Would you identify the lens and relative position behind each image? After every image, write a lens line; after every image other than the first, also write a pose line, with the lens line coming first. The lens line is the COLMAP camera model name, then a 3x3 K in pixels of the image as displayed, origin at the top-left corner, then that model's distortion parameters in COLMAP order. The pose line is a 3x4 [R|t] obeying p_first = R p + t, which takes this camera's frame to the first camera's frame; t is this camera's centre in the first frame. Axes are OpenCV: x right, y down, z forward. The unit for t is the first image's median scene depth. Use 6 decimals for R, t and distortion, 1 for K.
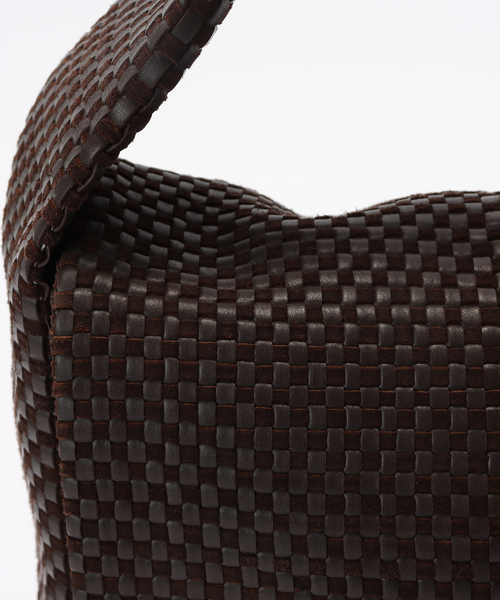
lens RADIAL K [[1362.7, 0, 251.4], [0, 1362.7, 300.3], [0, 0, 1]] dist [0.071855, 0.000000]
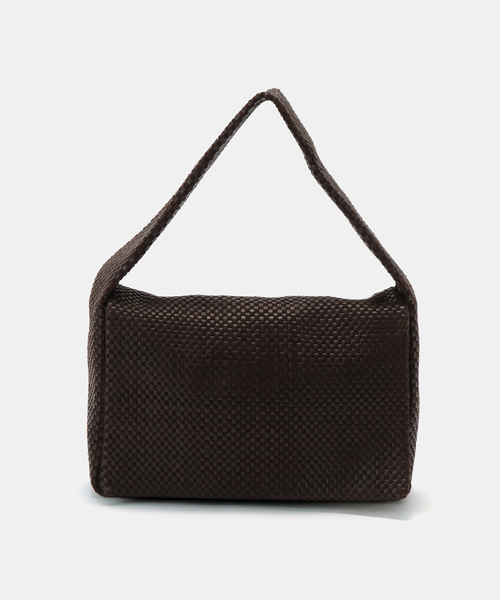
lens RADIAL K [[1300.4, 0, 249.9], [0, 1300.4, 299.6], [0, 0, 1]] dist [-0.004400, 0.000000]
pose [[0.995038, 0.051568, 0.085091, -0.042082], [-0.029920, 0.970704, -0.238407, 0.972950], [-0.094892, 0.234678, 0.967430, -3.174501]]
